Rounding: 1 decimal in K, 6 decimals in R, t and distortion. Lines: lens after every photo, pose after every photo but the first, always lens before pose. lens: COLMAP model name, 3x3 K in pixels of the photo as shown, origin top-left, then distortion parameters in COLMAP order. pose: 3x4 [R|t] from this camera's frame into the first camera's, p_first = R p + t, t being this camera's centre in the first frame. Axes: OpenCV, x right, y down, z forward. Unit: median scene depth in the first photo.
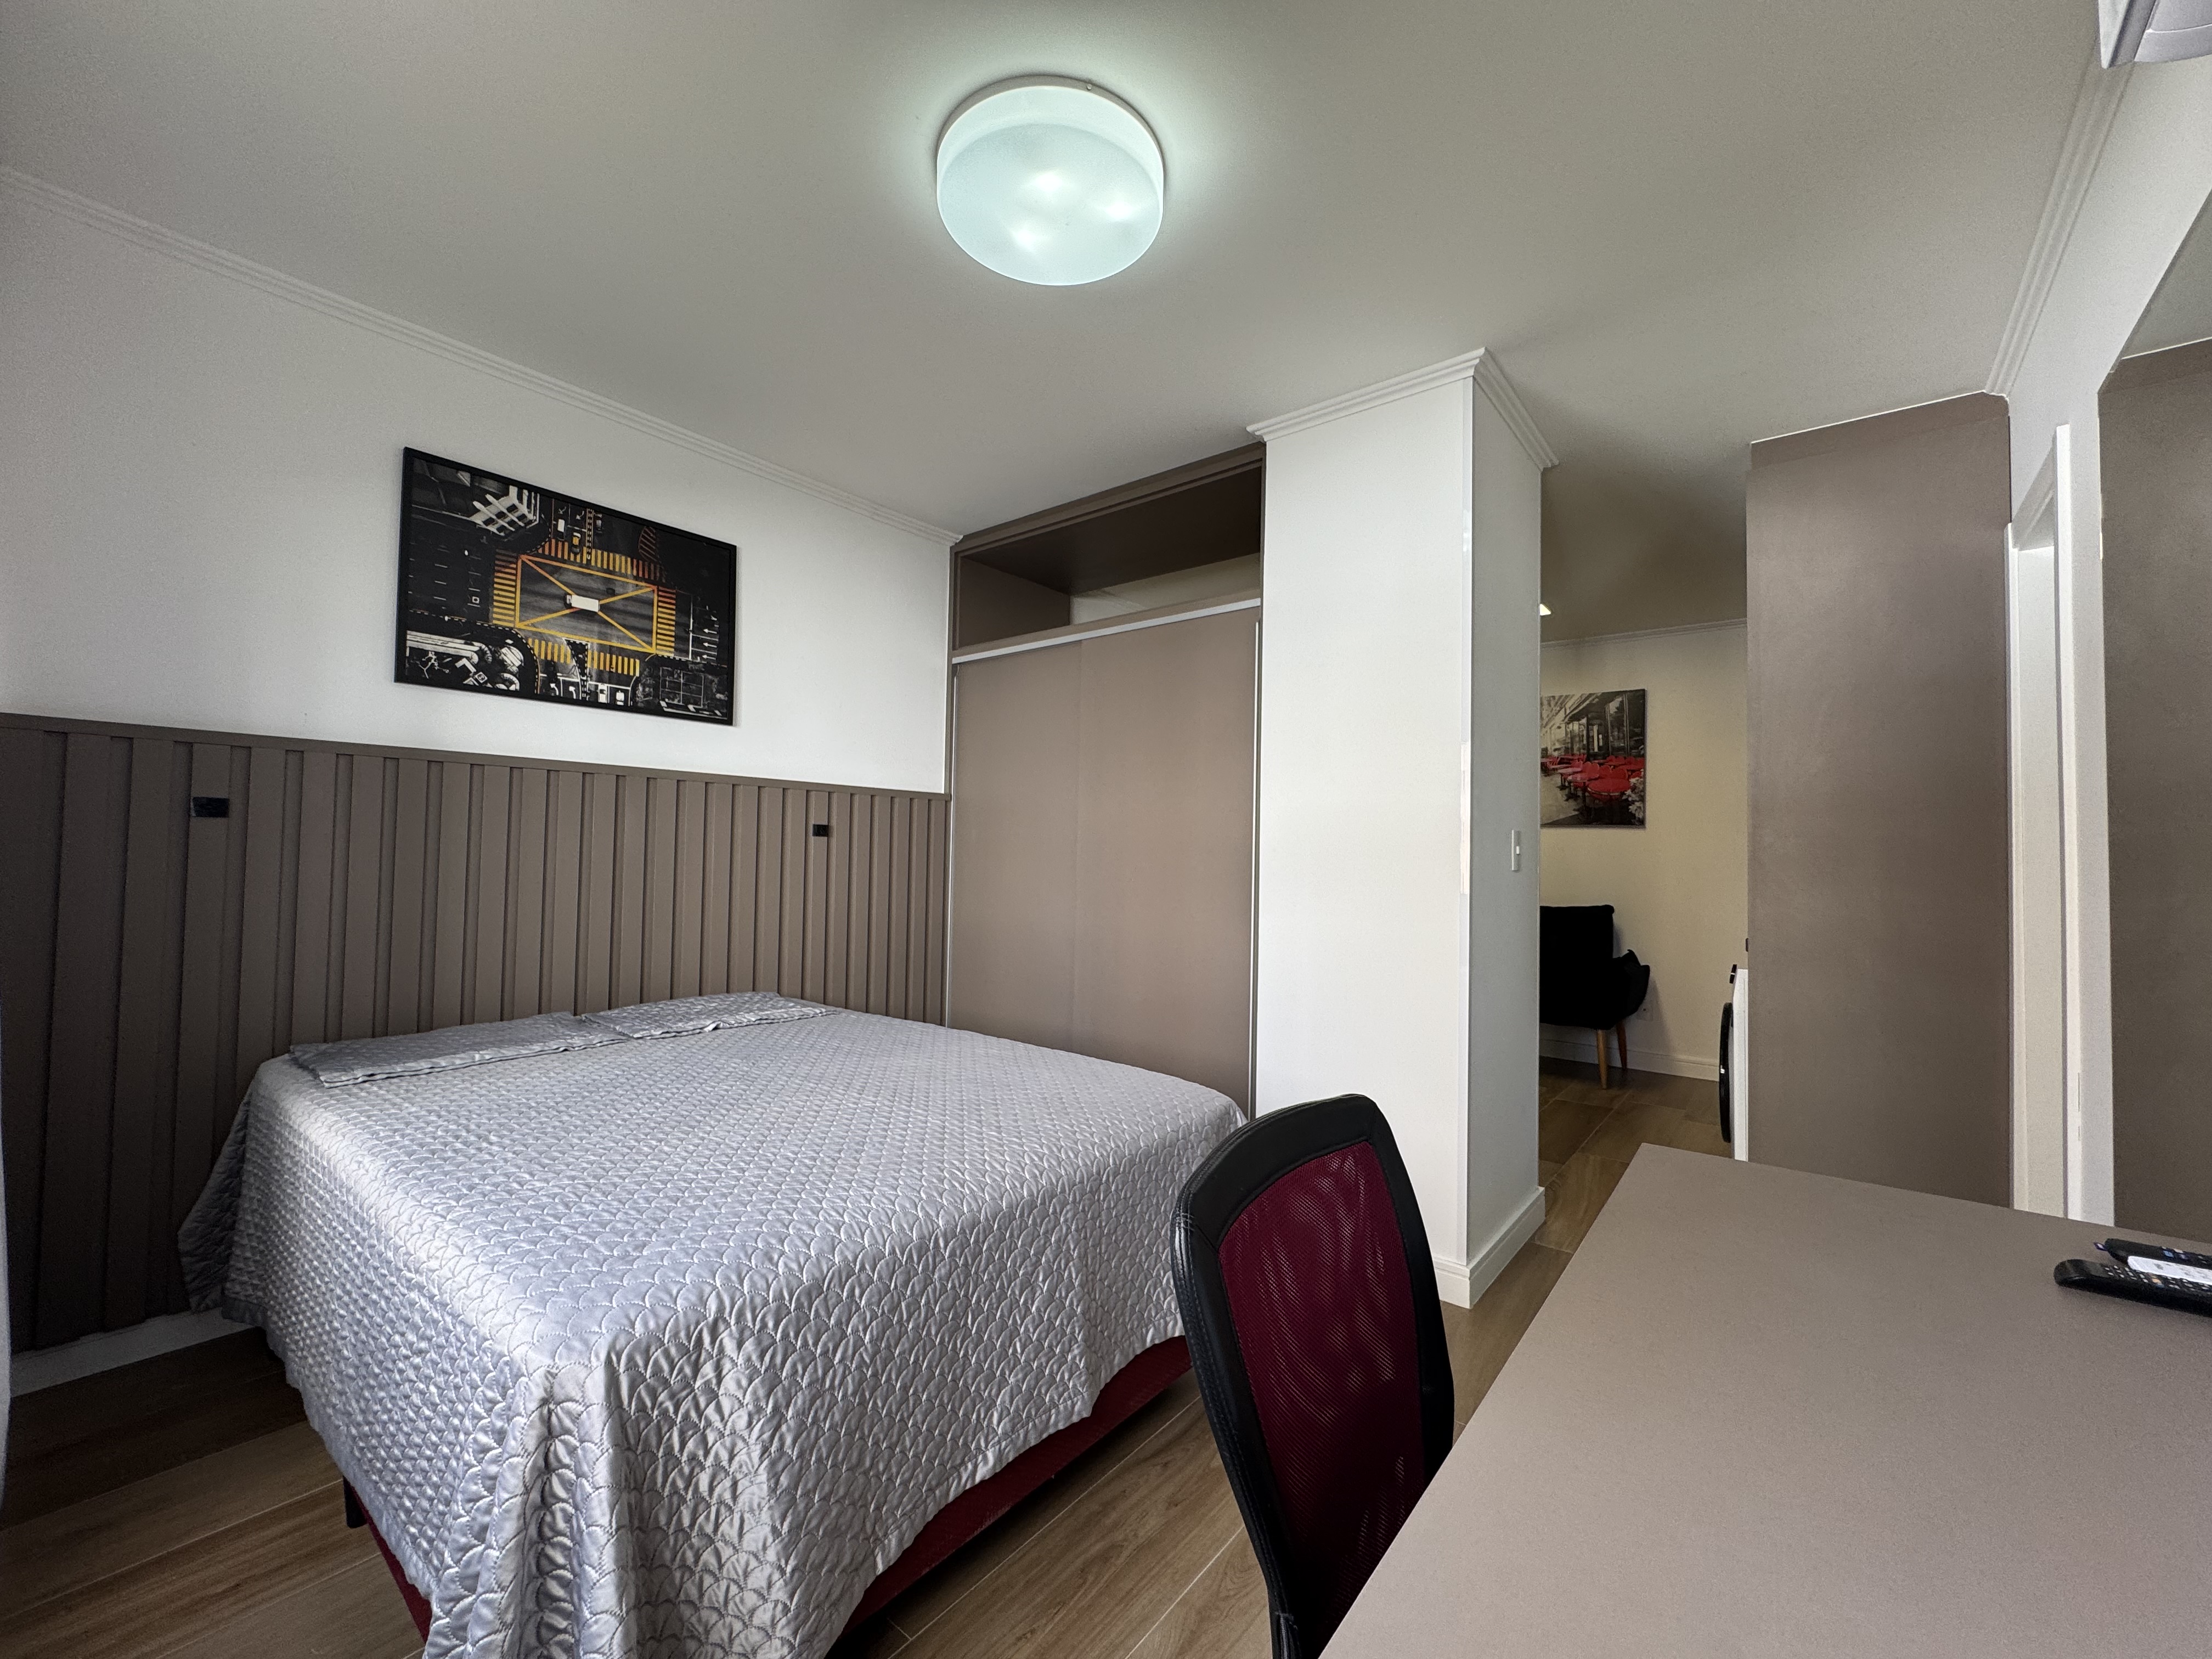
lens RADIAL K [[881.7, 0, 1103.7], [0, 881.7, 827.7], [0, 0, 1]] dist [-0.002767, 0.000248]
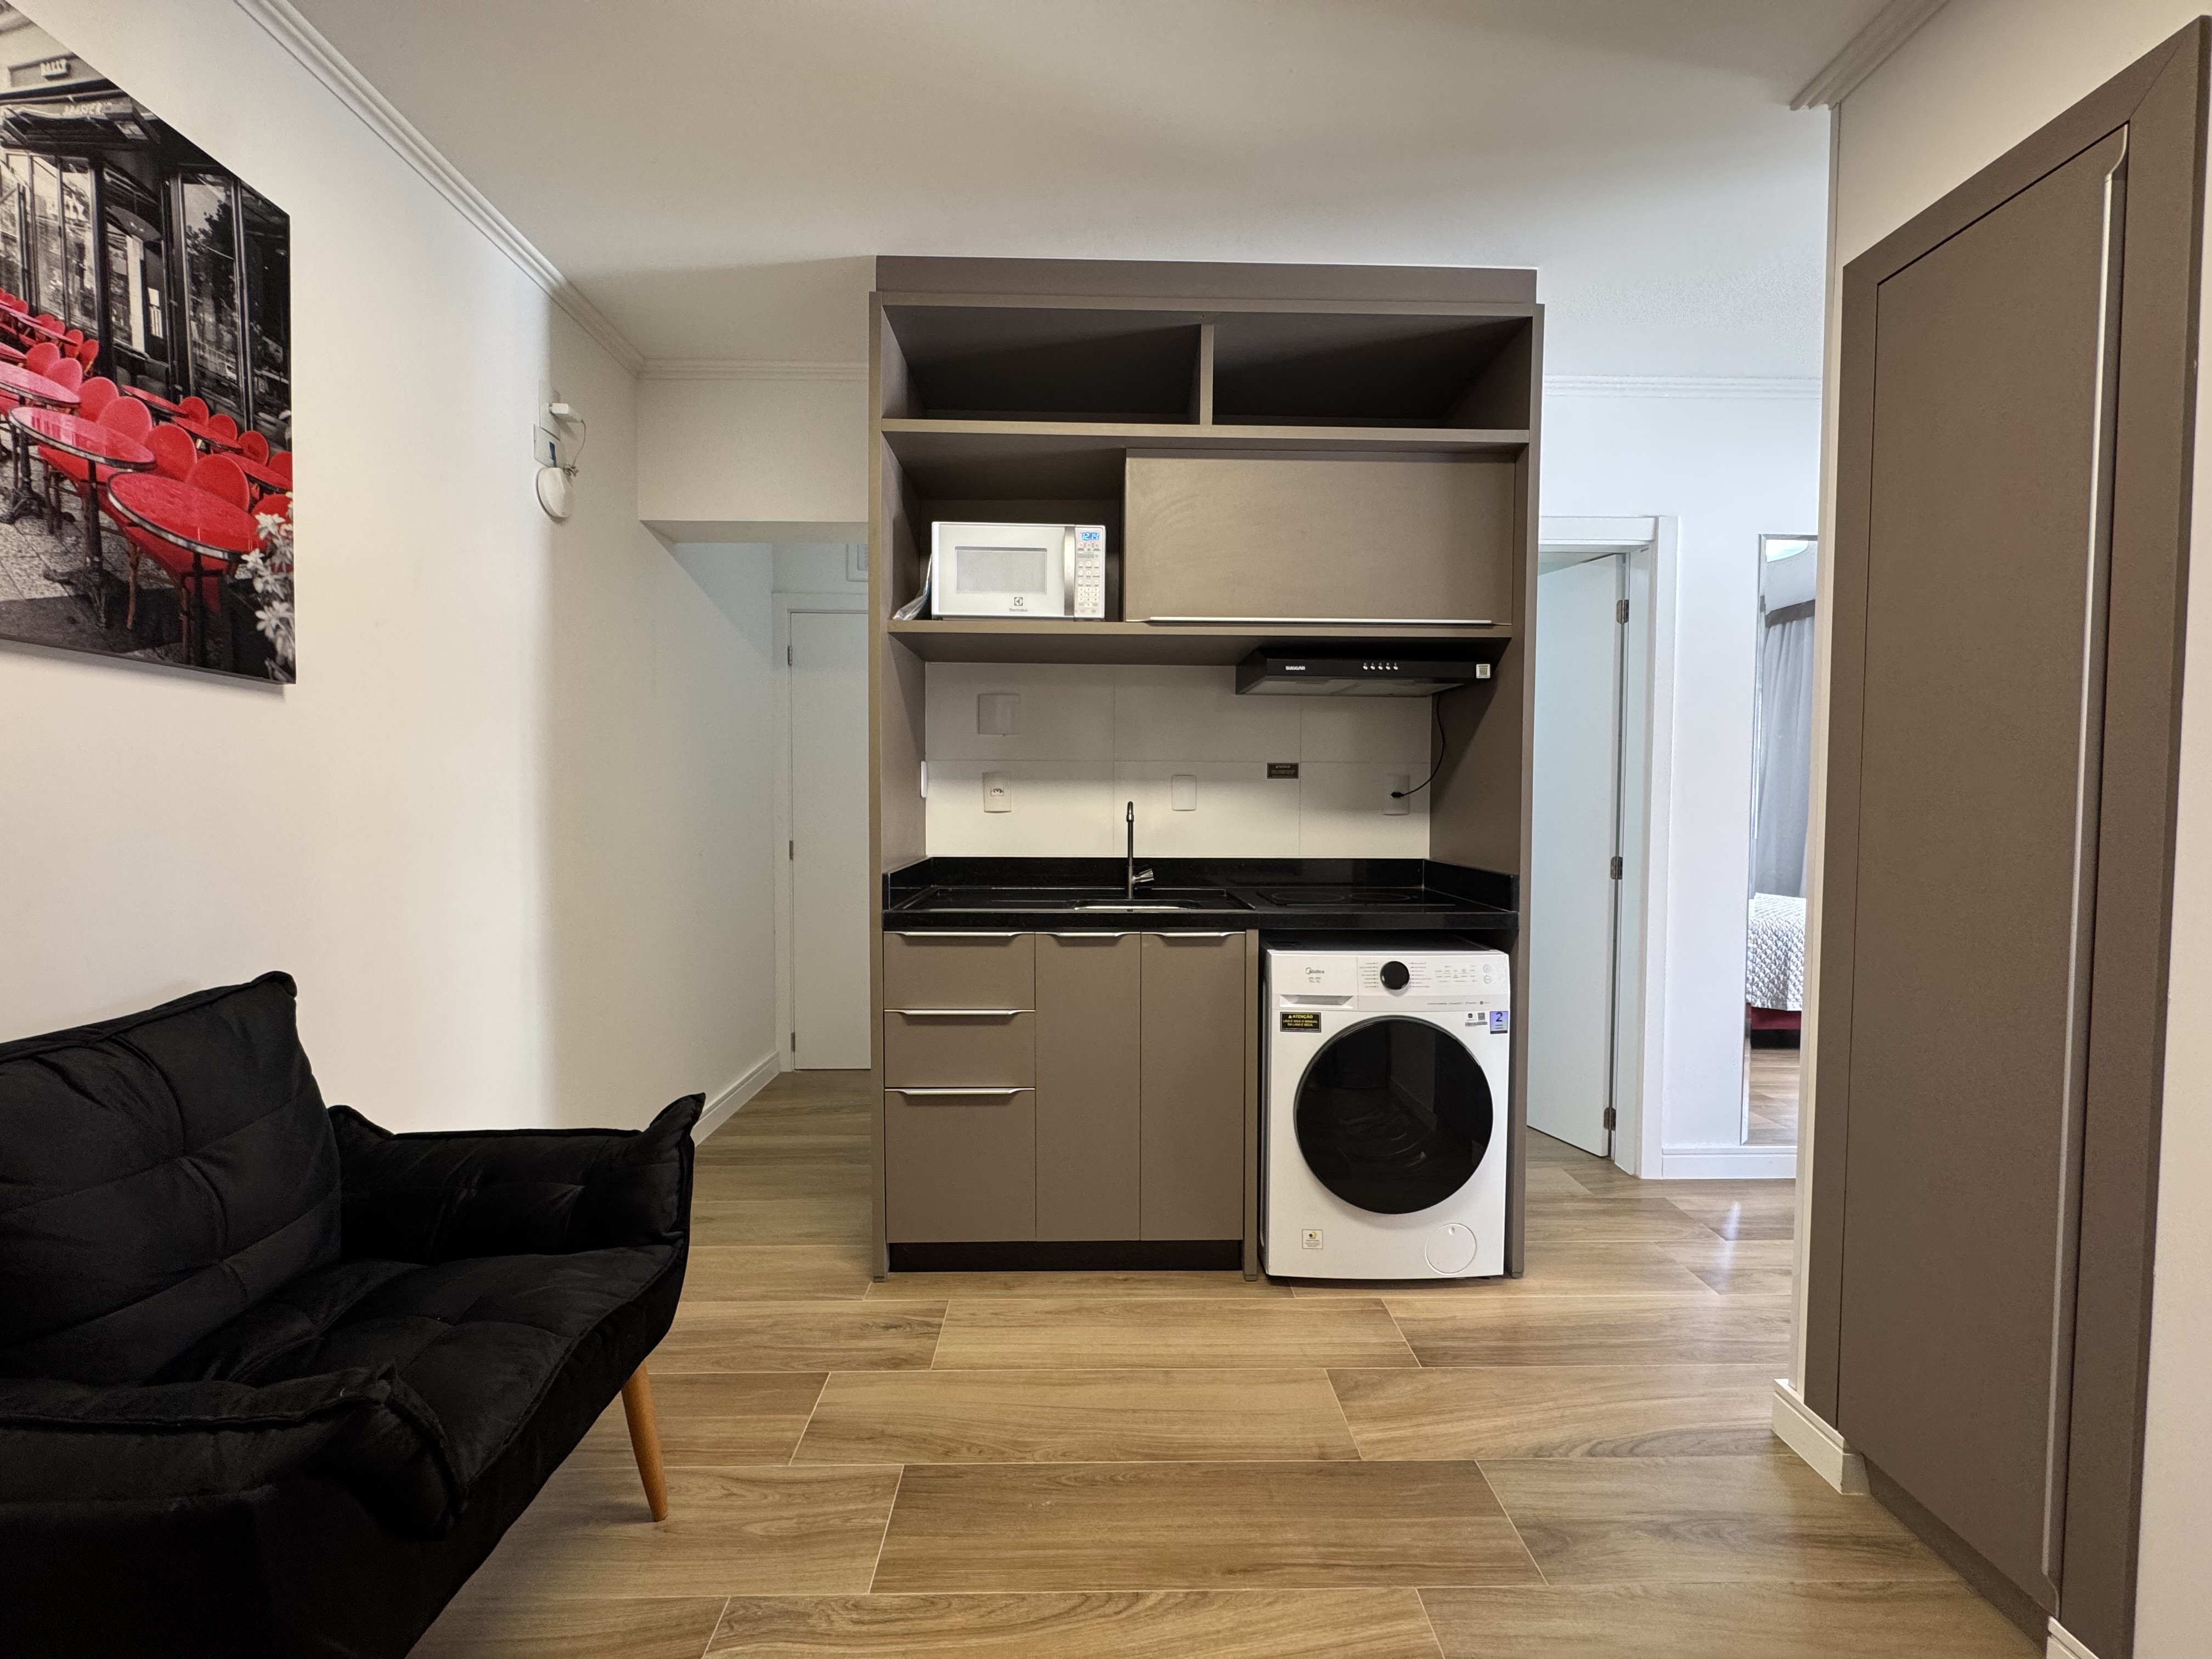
lens RADIAL K [[881.7, 0, 1107.0], [0, 881.7, 830.9], [0, 0, 1]] dist [-0.002767, 0.000248]
pose [[-0.650165, -0.053169, 0.757931, 0.402518], [-0.044189, 0.998506, 0.032139, 0.047545], [-0.758507, -0.012597, -0.651543, 1.898756]]
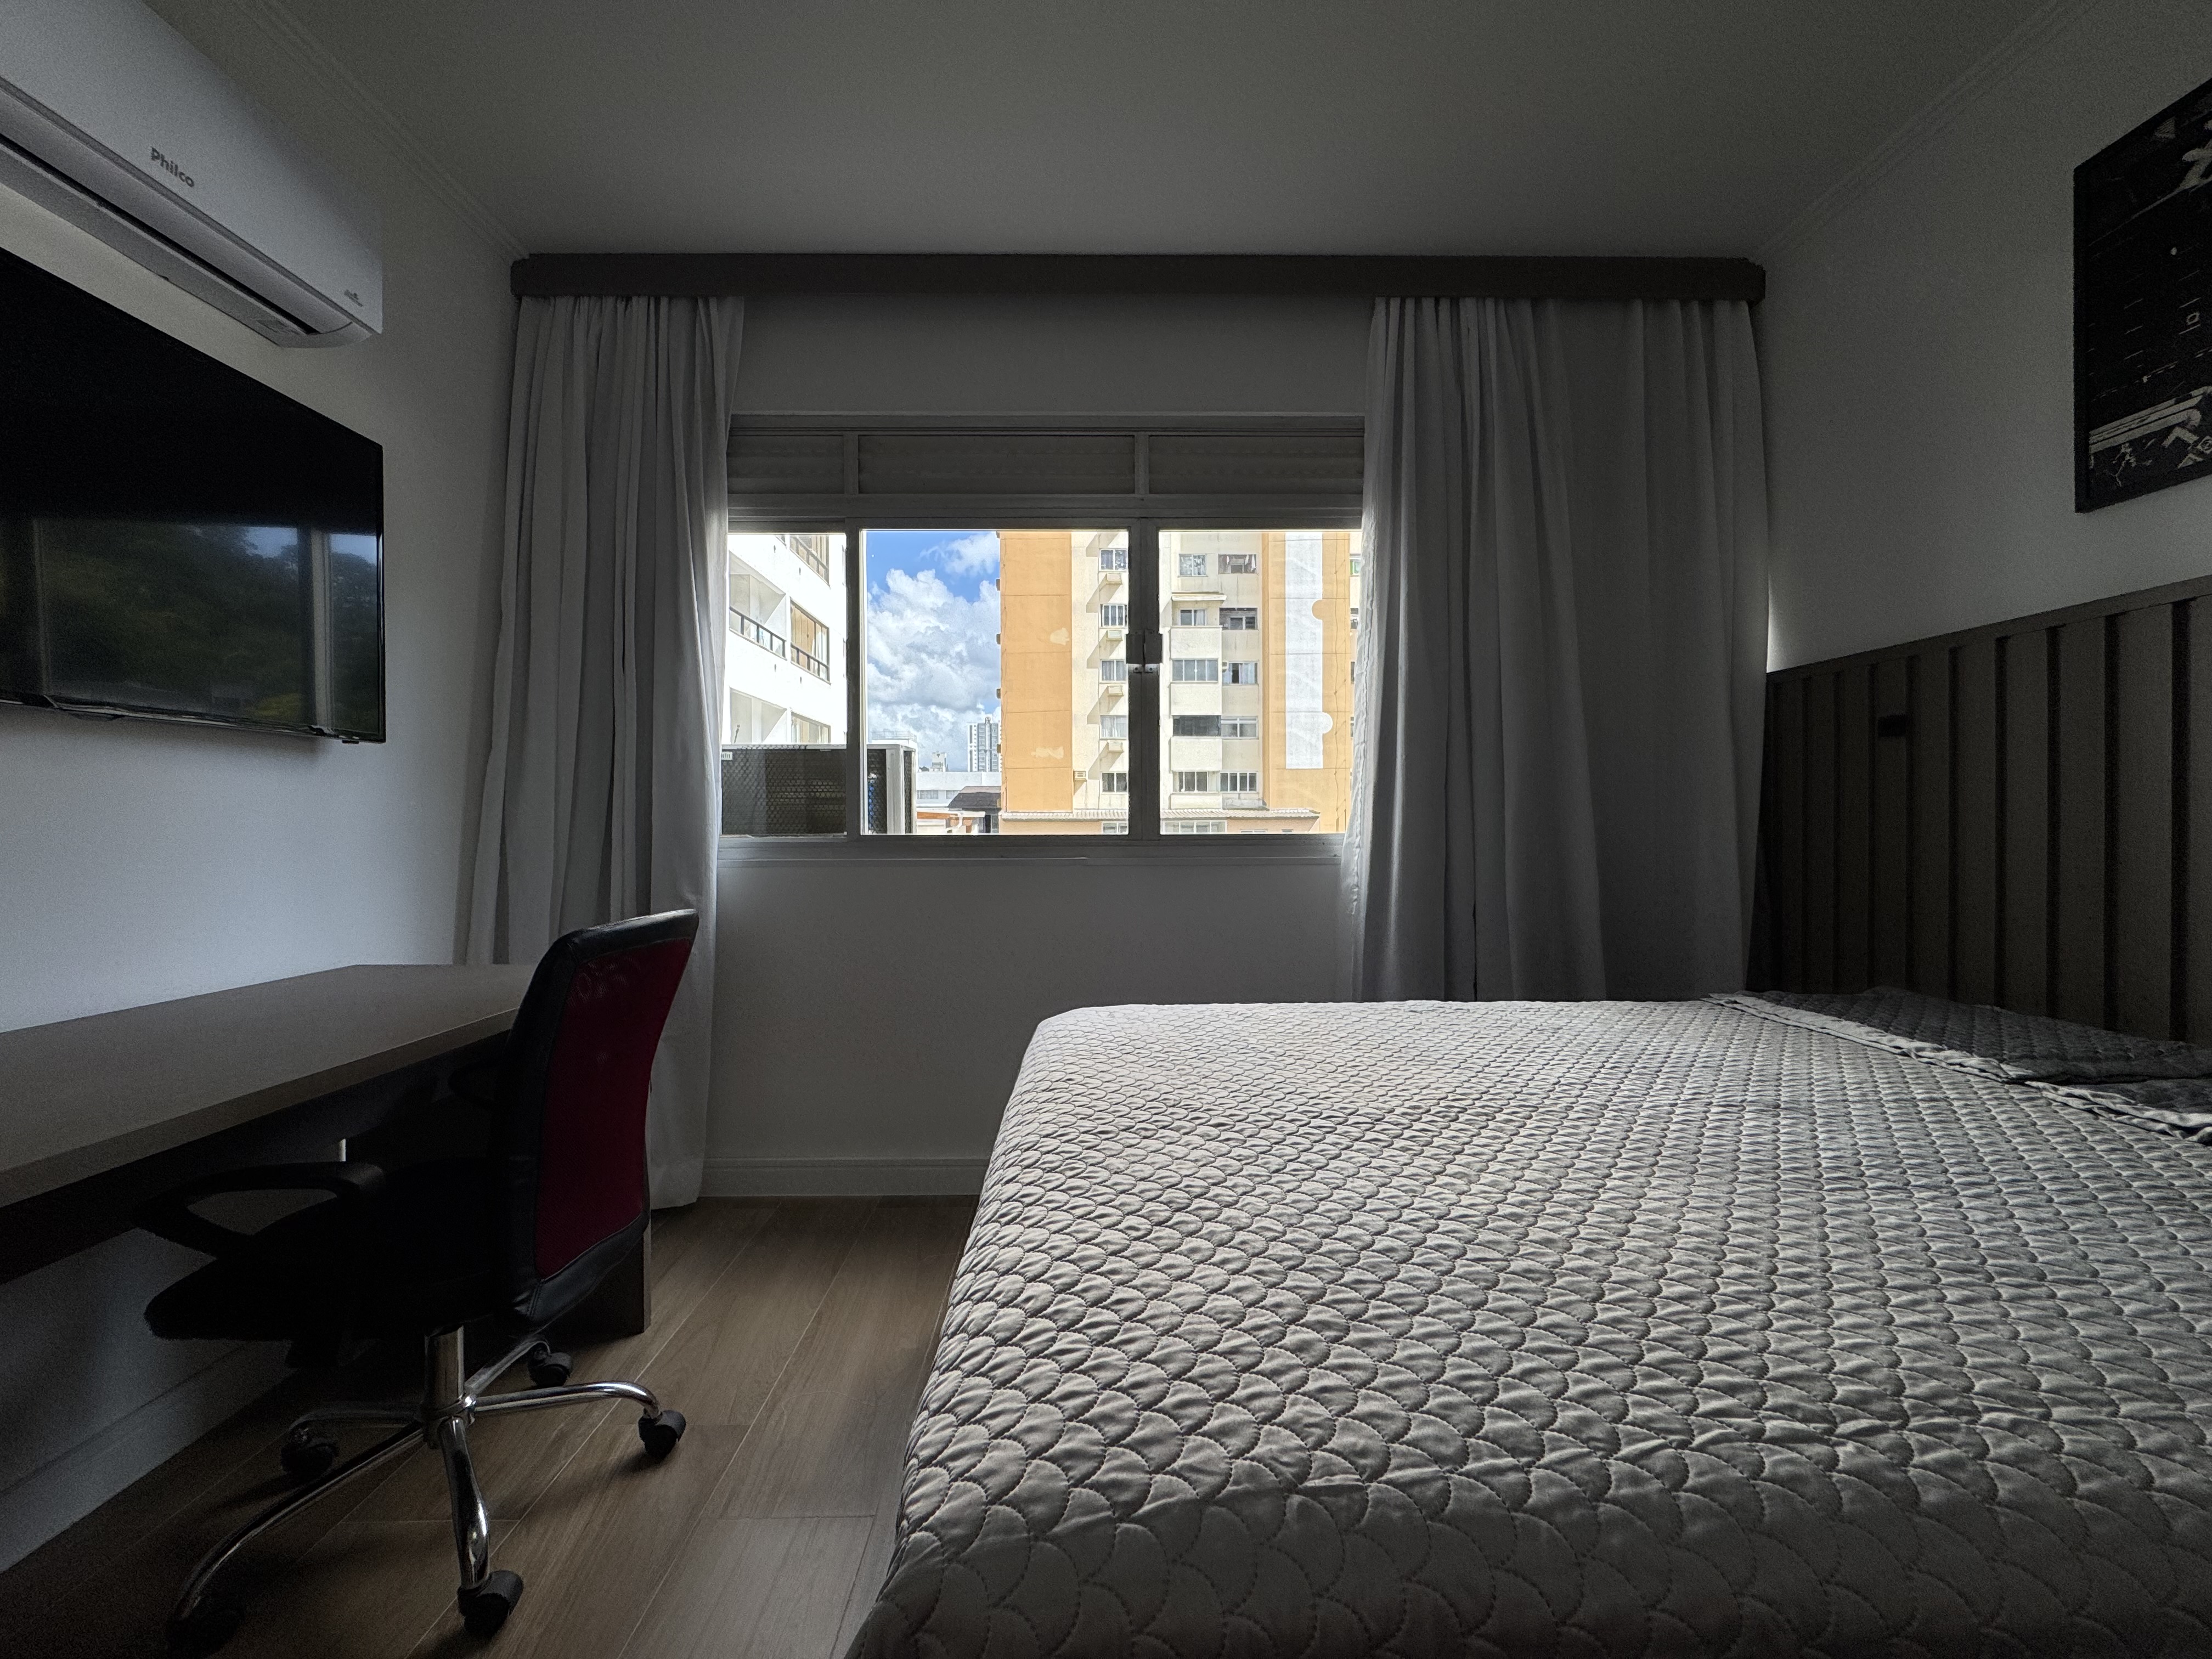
lens RADIAL K [[881.7, 0, 1102.7], [0, 881.7, 821.6], [0, 0, 1]] dist [-0.002767, 0.000248]
pose [[-0.767782, -0.017057, -0.640484, 0.189568], [0.007914, 0.999317, -0.036100, 0.082089], [0.640663, -0.032786, -0.767122, 0.901949]]
